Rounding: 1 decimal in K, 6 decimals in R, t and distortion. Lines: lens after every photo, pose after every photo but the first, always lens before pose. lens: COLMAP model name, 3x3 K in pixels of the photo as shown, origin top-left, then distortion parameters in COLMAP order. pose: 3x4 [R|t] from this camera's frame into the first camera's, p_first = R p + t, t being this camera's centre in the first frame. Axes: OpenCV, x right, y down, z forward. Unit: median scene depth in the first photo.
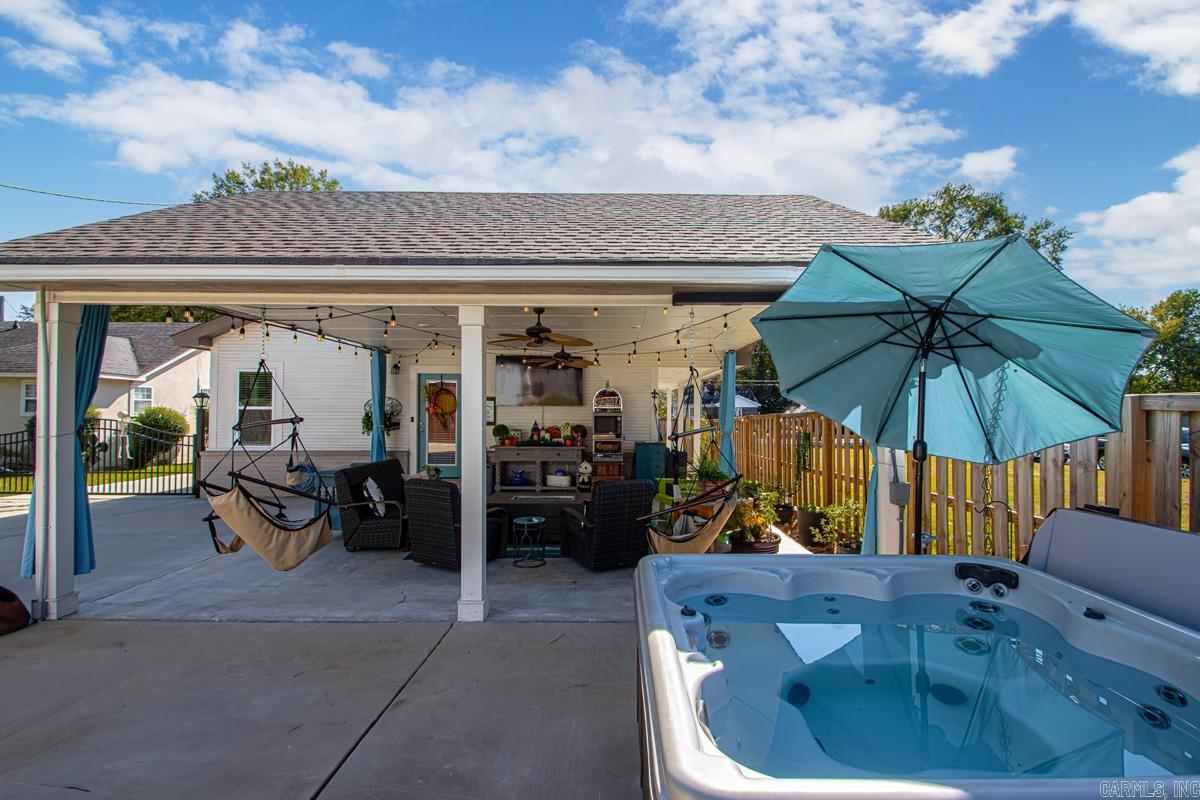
lens RADIAL K [[563.7, 0, 600.0], [0, 563.7, 400.0], [0, 0, 1]] dist [0.000709, 0.000057]
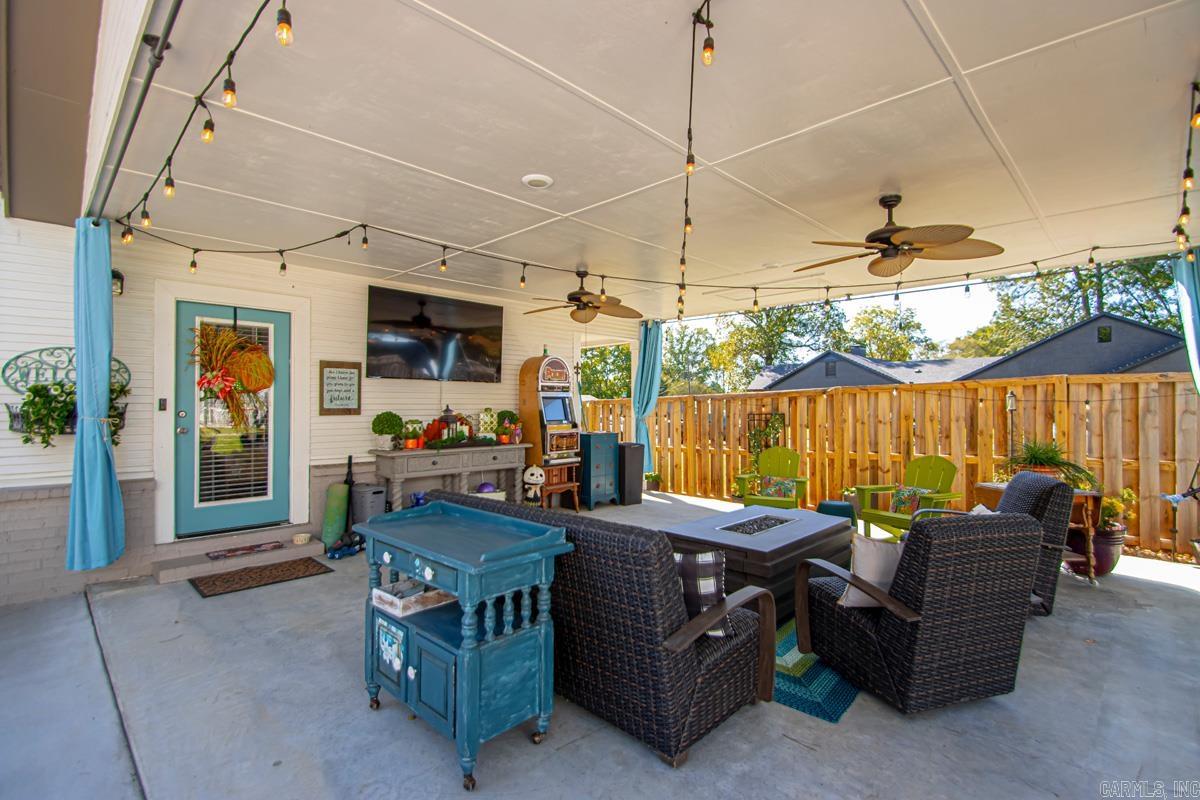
lens RADIAL K [[563.7, 0, 600.0], [0, 563.7, 400.0], [0, 0, 1]] dist [0.000709, 0.000057]
pose [[0.693928, 0.000671, 0.720044, -0.430159], [-0.007848, 0.999947, 0.006631, 0.026293], [-0.720002, -0.010253, 0.693896, 0.469221]]
